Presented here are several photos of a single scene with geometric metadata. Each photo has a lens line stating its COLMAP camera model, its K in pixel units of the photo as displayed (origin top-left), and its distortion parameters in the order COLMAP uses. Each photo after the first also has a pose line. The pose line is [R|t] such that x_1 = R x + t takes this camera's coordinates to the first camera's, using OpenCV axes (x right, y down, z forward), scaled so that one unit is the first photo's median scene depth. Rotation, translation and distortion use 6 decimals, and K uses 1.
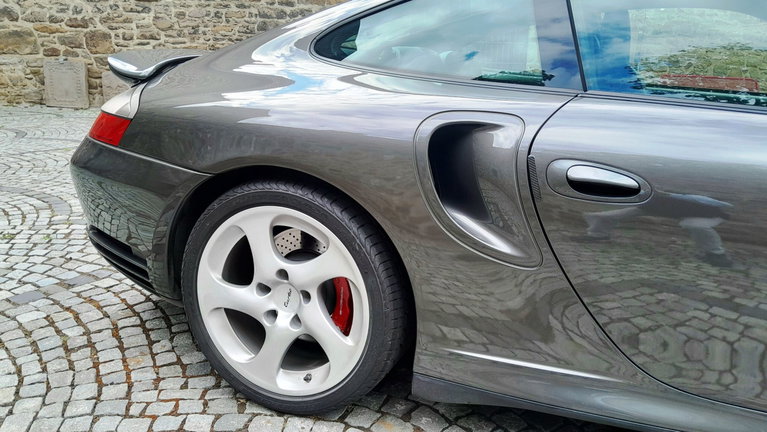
lens RADIAL K [[578.3, 0, 365.5], [0, 578.3, 214.3], [0, 0, 1]] dist [0.087338, -0.175629]
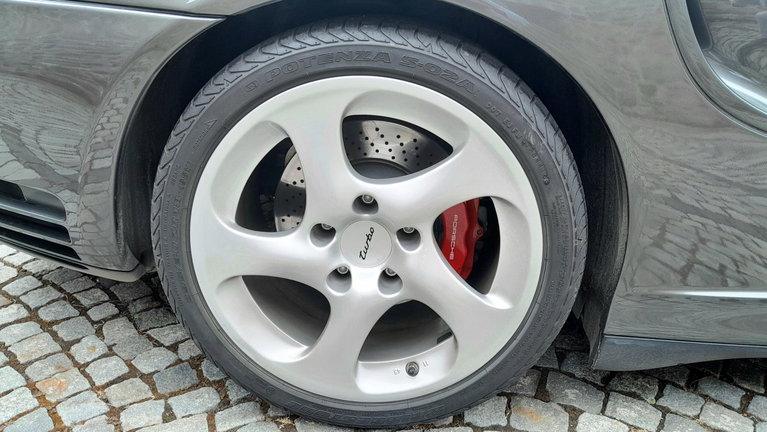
lens RADIAL K [[578.3, 0, 365.5], [0, 578.3, 214.3], [0, 0, 1]] dist [0.087338, -0.175629]
pose [[0.948482, -0.117359, 0.294293, -0.297100], [0.075258, 0.985735, 0.150544, 0.028709], [-0.307762, -0.120641, 0.943784, 0.457297]]
